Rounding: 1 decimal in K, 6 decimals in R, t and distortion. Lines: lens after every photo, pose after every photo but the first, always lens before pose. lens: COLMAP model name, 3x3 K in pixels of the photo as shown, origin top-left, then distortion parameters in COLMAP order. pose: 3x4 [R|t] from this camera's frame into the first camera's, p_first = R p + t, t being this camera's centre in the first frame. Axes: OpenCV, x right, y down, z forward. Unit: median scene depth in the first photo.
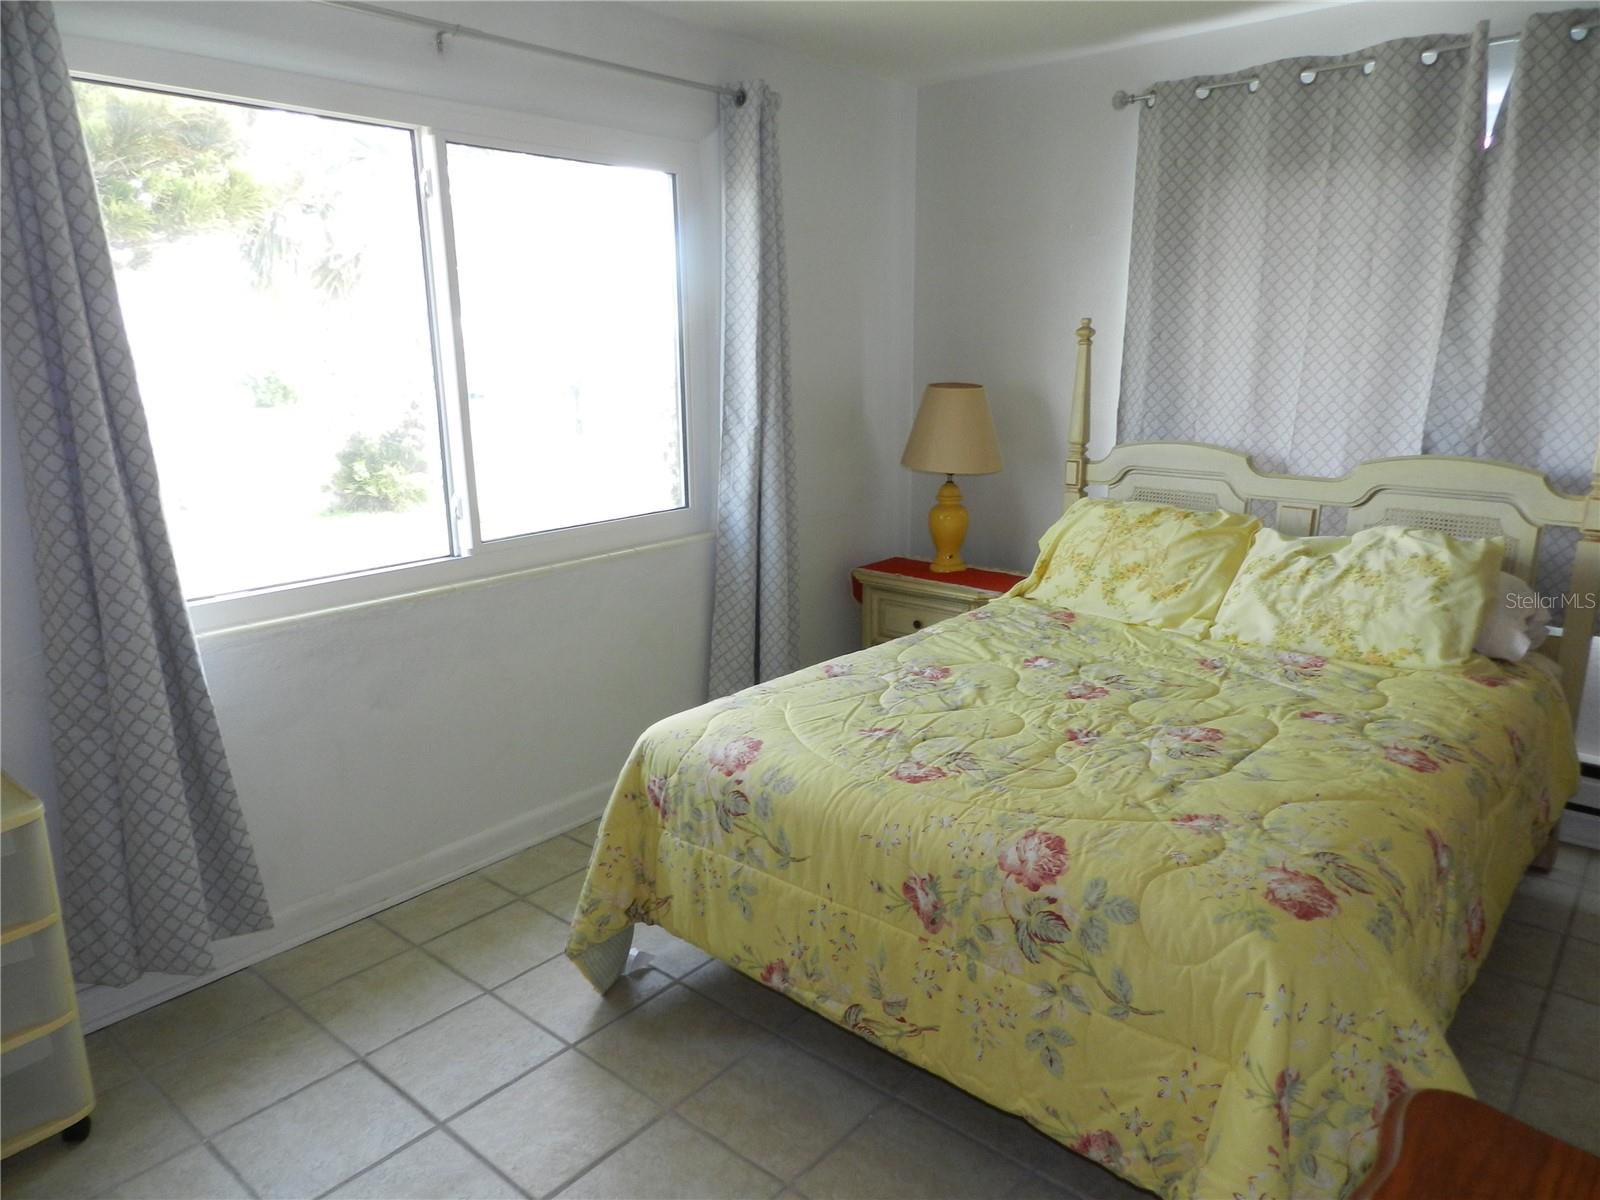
lens RADIAL K [[1077.0, 0, 805.1], [0, 1077.0, 606.0], [0, 0, 1]] dist [0.008219, 0.003162]
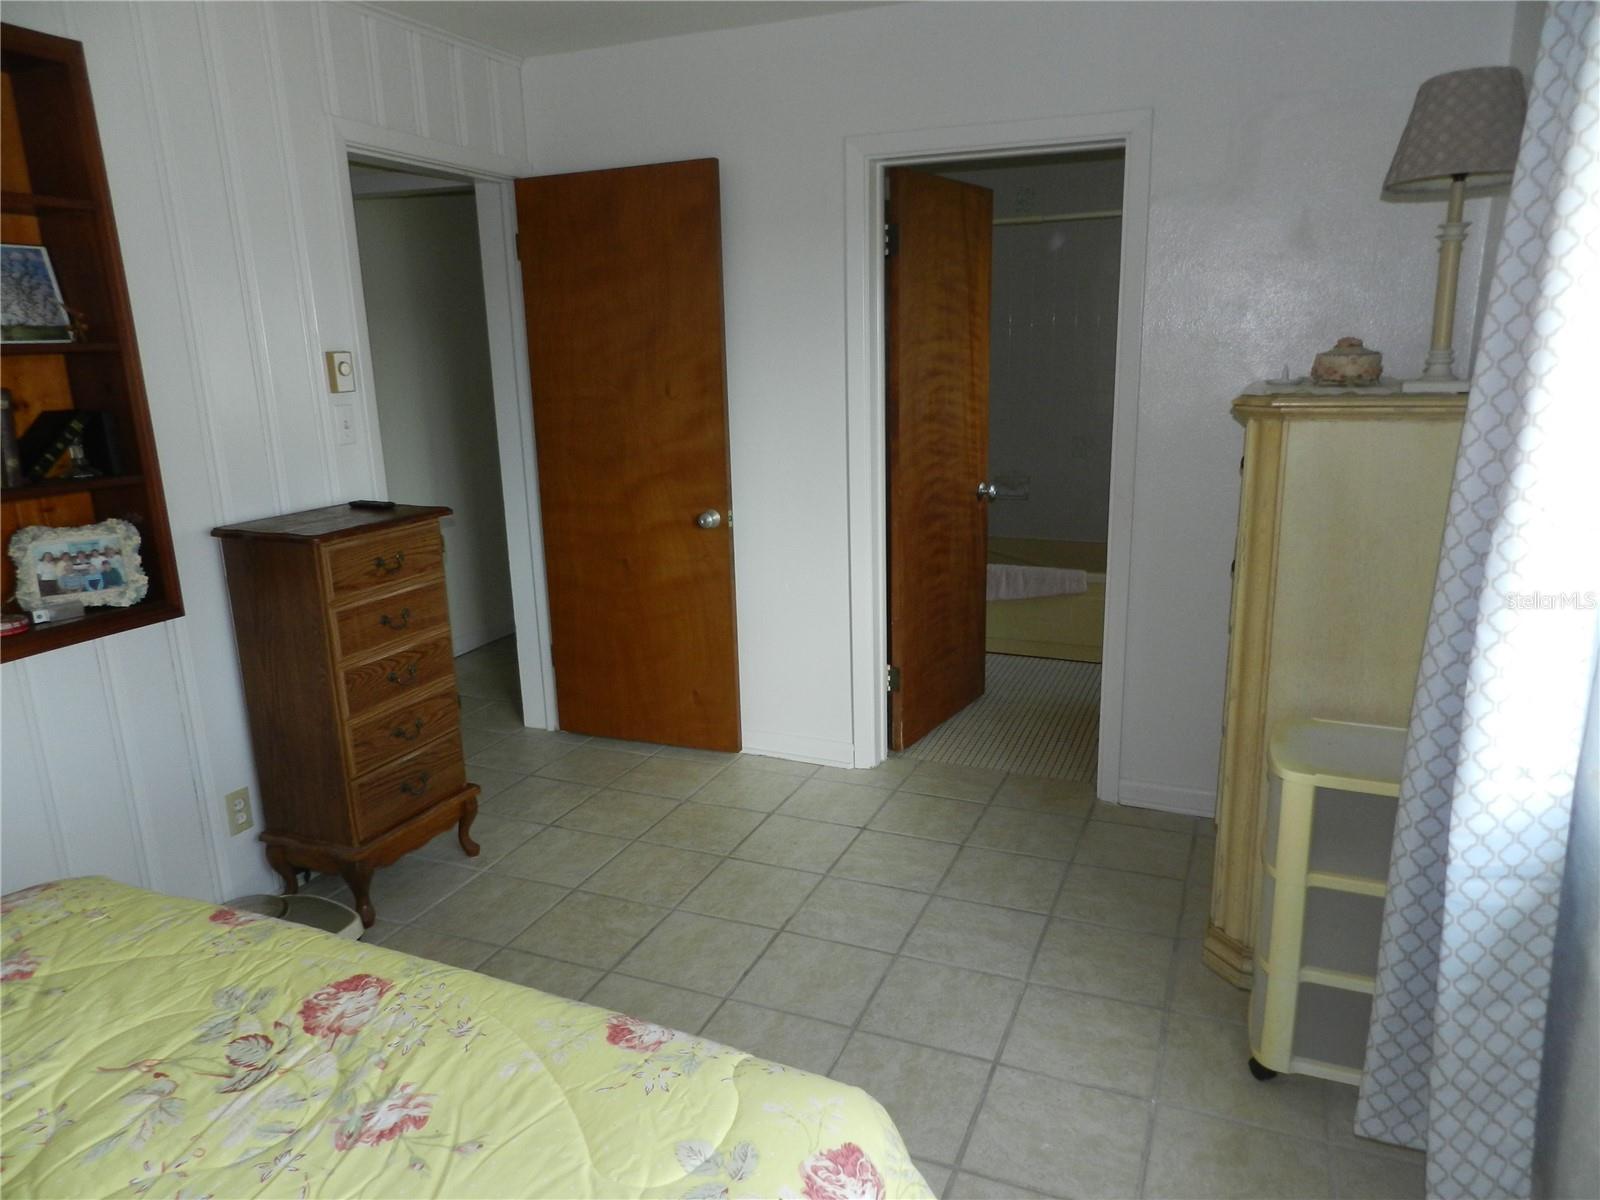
lens RADIAL K [[1081.5, 0, 798.2], [0, 1081.5, 603.5], [0, 0, 1]] dist [0.013578, -0.001685]
pose [[-0.954068, 0.108361, -0.279305, -0.000595], [-0.033819, 0.887382, 0.459793, -0.293262], [0.297674, 0.448120, -0.842958, 1.185124]]
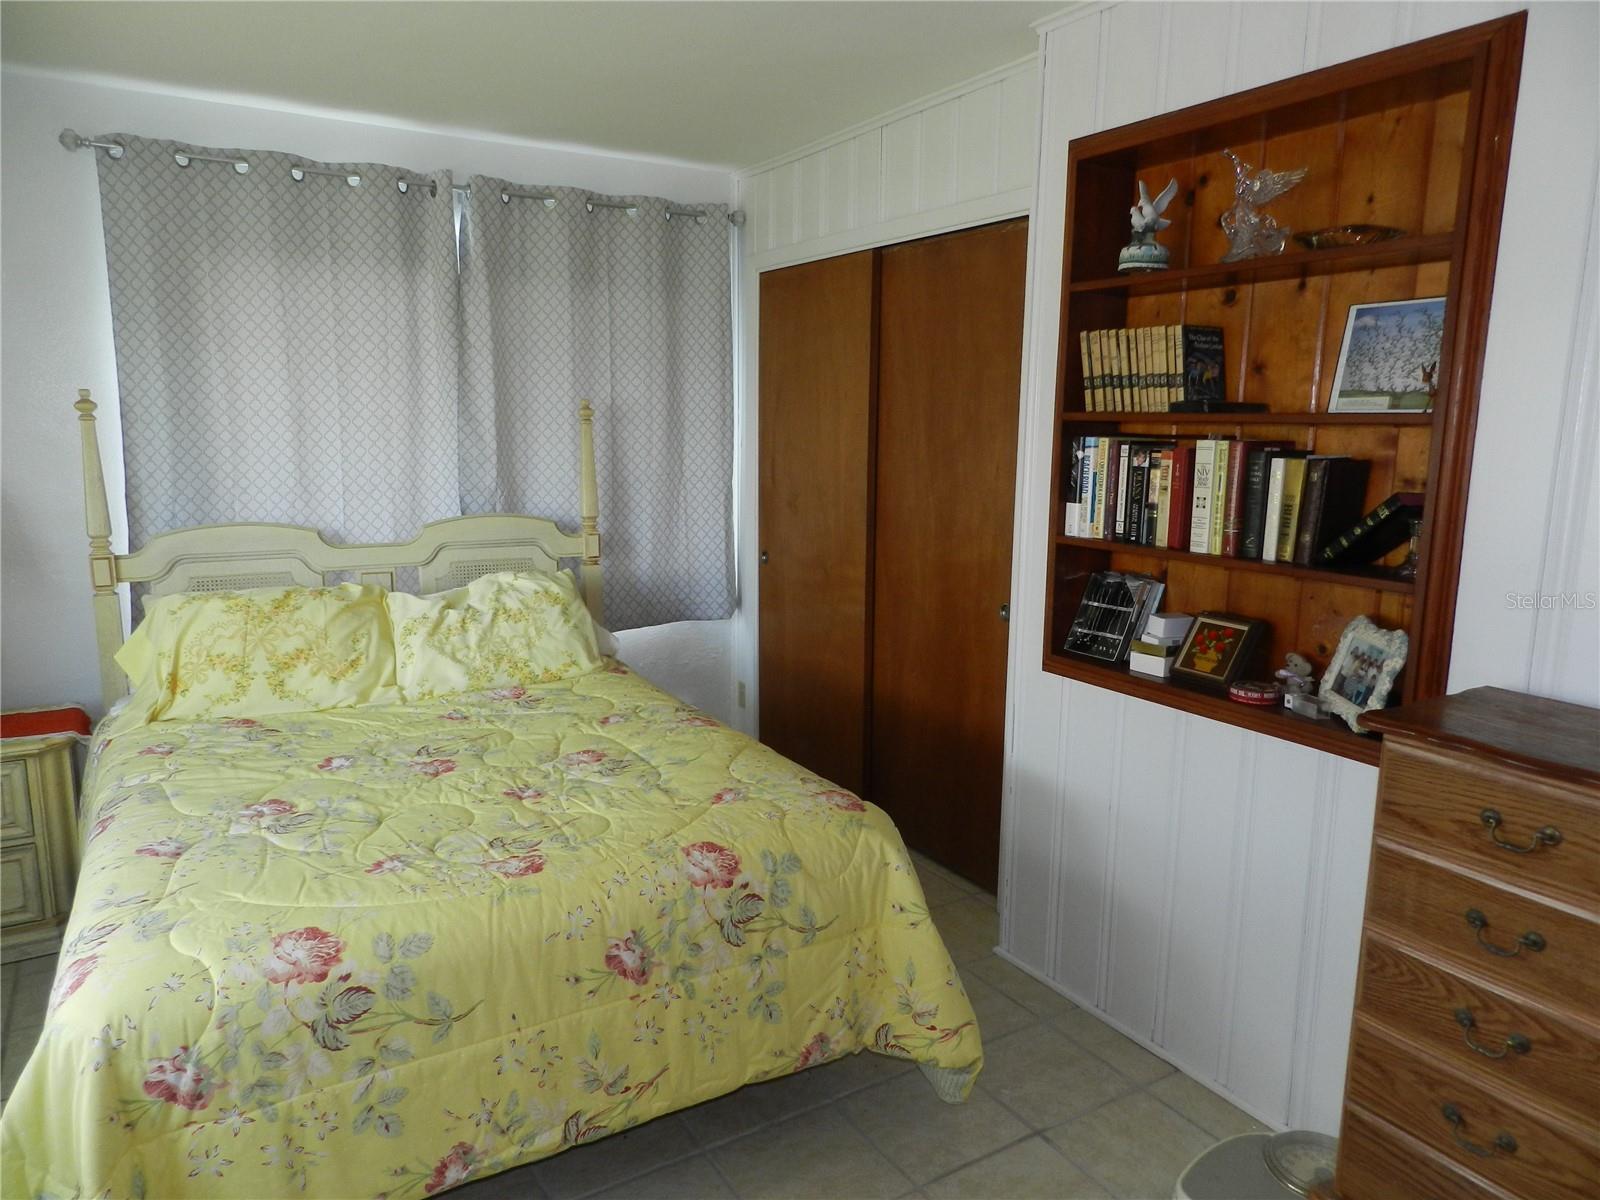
lens RADIAL K [[1077.0, 0, 805.1], [0, 1077.0, 606.0], [0, 0, 1]] dist [0.008219, 0.003162]
pose [[0.304227, -0.154618, 0.939968, -0.527475], [0.216588, 0.972124, 0.089807, -0.077402], [-0.927651, 0.176264, 0.329234, 0.313584]]
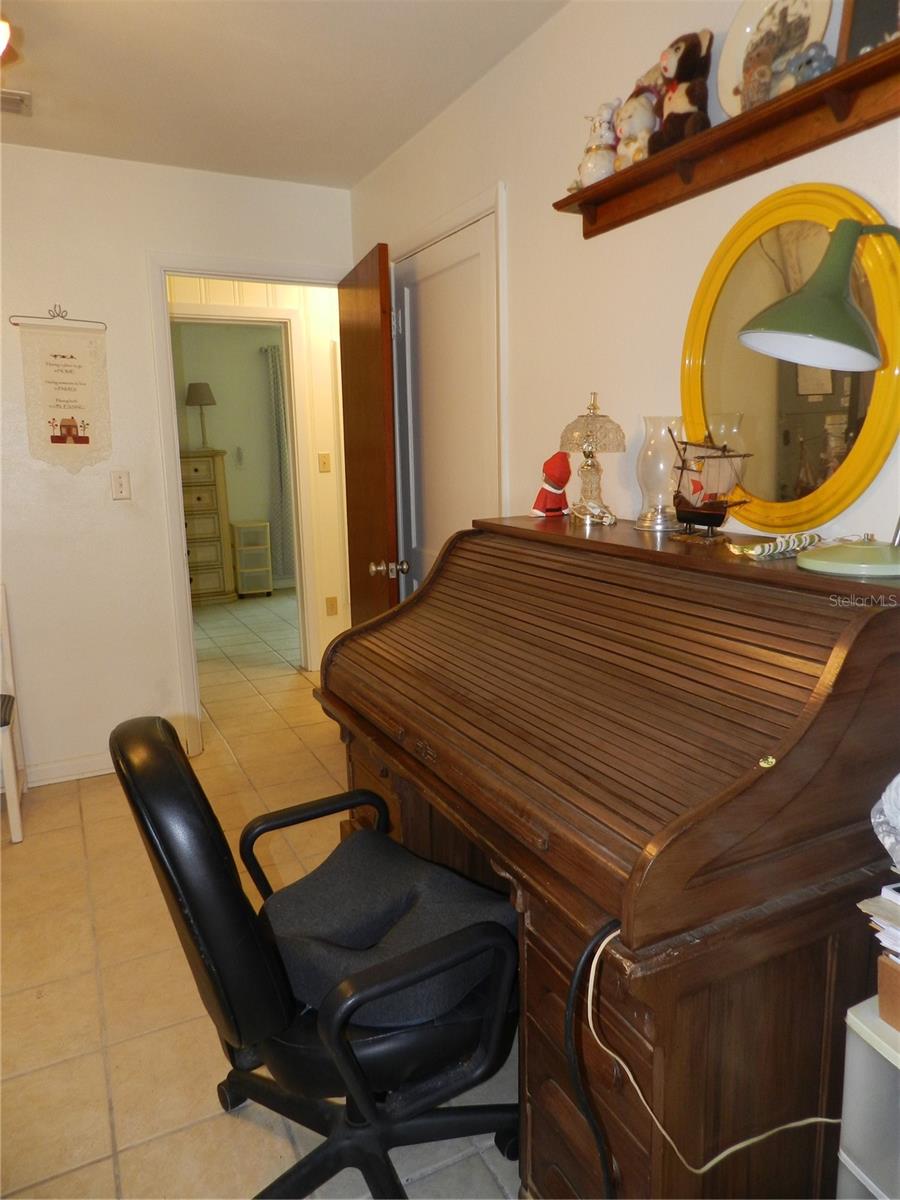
lens RADIAL K [[807.8, 0, 450.0], [0, 807.8, 600.0], [0, 0, 1]] dist [0.008219, 0.003162]
pose [[0.922697, 0.068331, -0.379421, 1.102039], [-0.083621, 0.996210, -0.023943, 0.404848], [0.376347, 0.053820, 0.924914, -1.548513]]
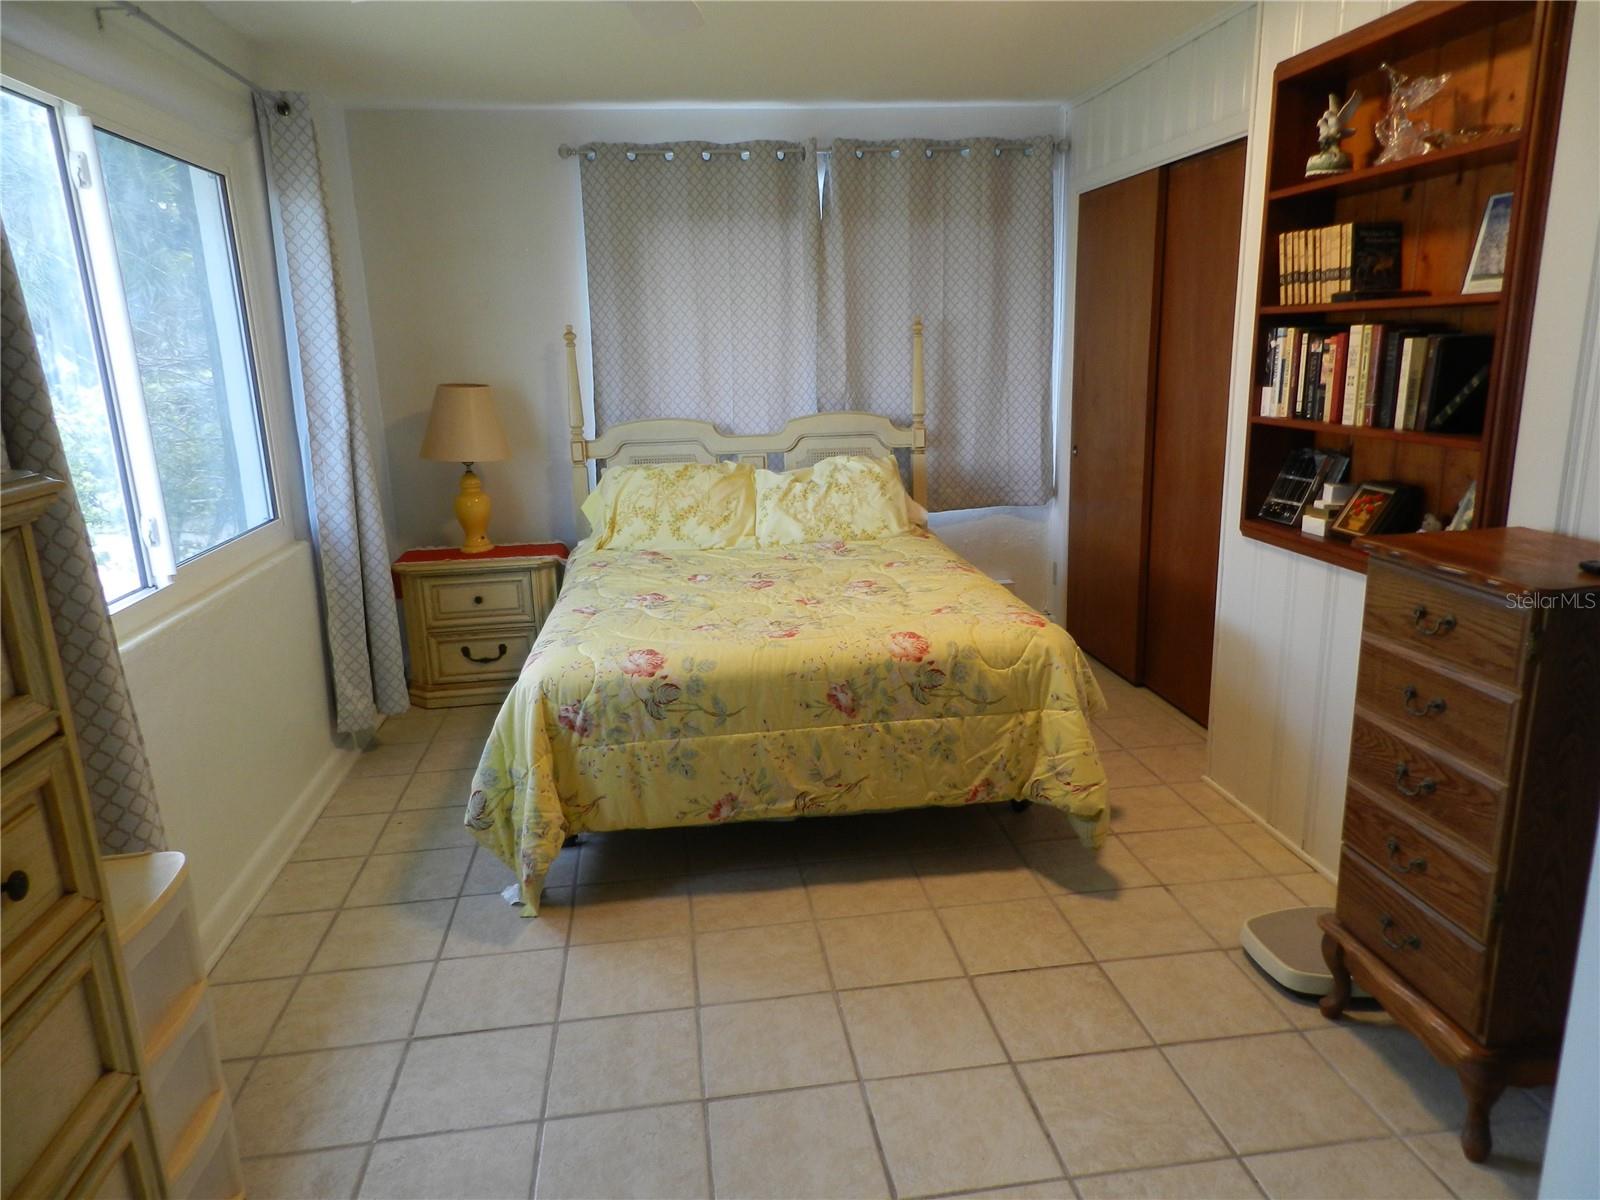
lens RADIAL K [[1077.0, 0, 805.1], [0, 1077.0, 606.0], [0, 0, 1]] dist [0.008219, 0.003162]
pose [[0.661472, -0.189084, 0.725742, -0.701334], [0.201982, 0.976855, 0.070414, 0.019149], [-0.722259, 0.100009, 0.684354, -0.007352]]
